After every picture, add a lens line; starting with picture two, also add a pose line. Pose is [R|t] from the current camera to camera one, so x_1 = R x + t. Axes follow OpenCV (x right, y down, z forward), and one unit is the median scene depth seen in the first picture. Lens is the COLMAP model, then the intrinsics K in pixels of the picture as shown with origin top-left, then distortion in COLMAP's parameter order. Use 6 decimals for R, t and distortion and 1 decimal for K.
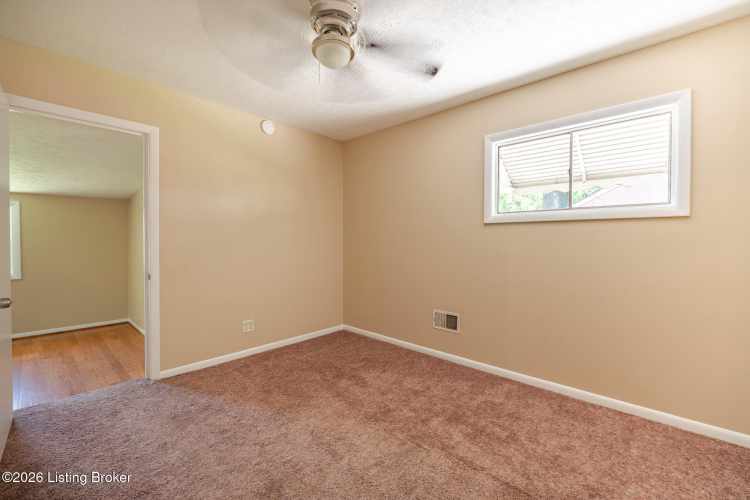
lens RADIAL K [[312.2, 0, 374.3], [0, 312.2, 247.1], [0, 0, 1]] dist [-0.000484, -0.000898]
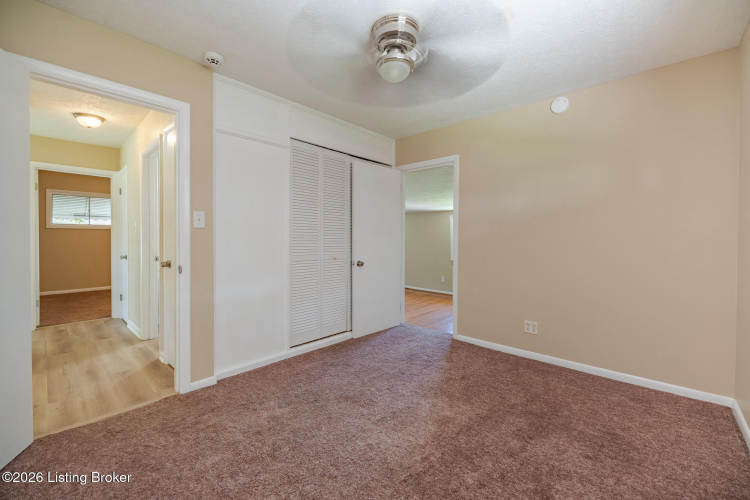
lens RADIAL K [[312.2, 0, 367.2], [0, 312.2, 243.1], [0, 0, 1]] dist [-0.000484, -0.000898]
pose [[-0.029911, 0.010209, -0.999500, 0.682703], [-0.018661, 0.999768, 0.010770, -0.005176], [0.999378, 0.018974, -0.029713, 0.644457]]
